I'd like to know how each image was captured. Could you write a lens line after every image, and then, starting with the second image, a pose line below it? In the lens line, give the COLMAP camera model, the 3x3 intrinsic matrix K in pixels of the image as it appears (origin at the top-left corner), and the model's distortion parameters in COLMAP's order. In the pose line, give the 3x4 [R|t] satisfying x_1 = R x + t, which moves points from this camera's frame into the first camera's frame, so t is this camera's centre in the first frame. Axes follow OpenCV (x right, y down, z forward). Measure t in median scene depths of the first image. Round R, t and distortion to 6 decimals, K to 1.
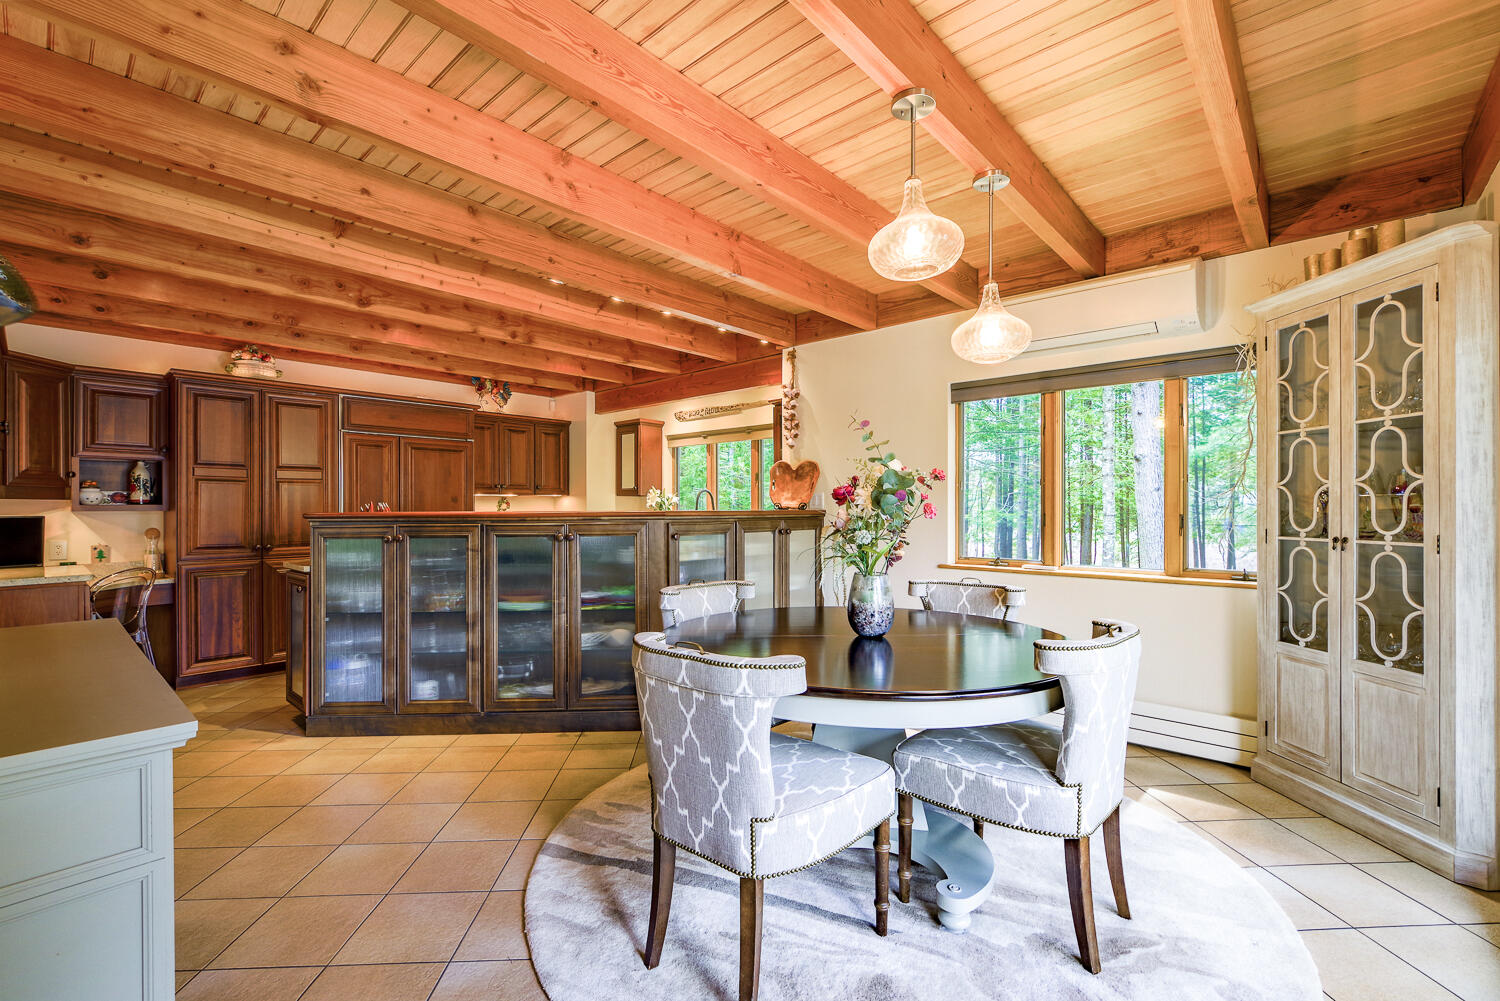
lens RADIAL K [[650.9, 0, 754.4], [0, 650.9, 505.6], [0, 0, 1]] dist [-0.006153, 0.000838]
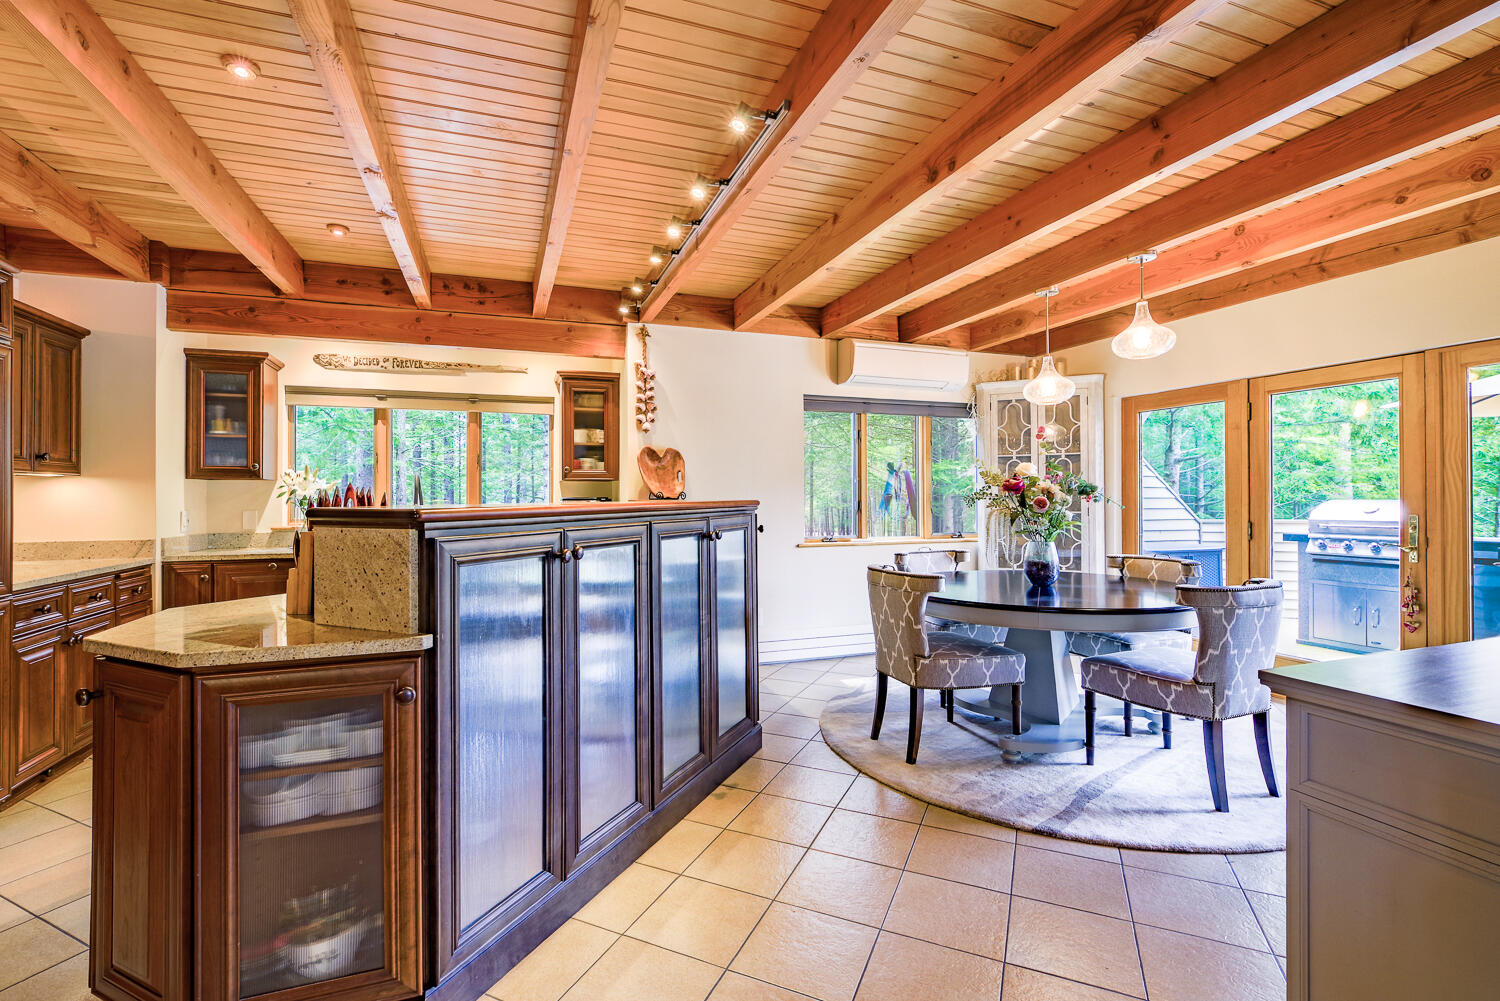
lens RADIAL K [[650.9, 0, 741.2], [0, 650.9, 489.3], [0, 0, 1]] dist [-0.006153, 0.000838]
pose [[0.479005, 0.013659, 0.877706, -0.691150], [0.001440, 0.999865, -0.016345, 0.007237], [-0.877811, 0.009094, 0.478921, 0.444566]]
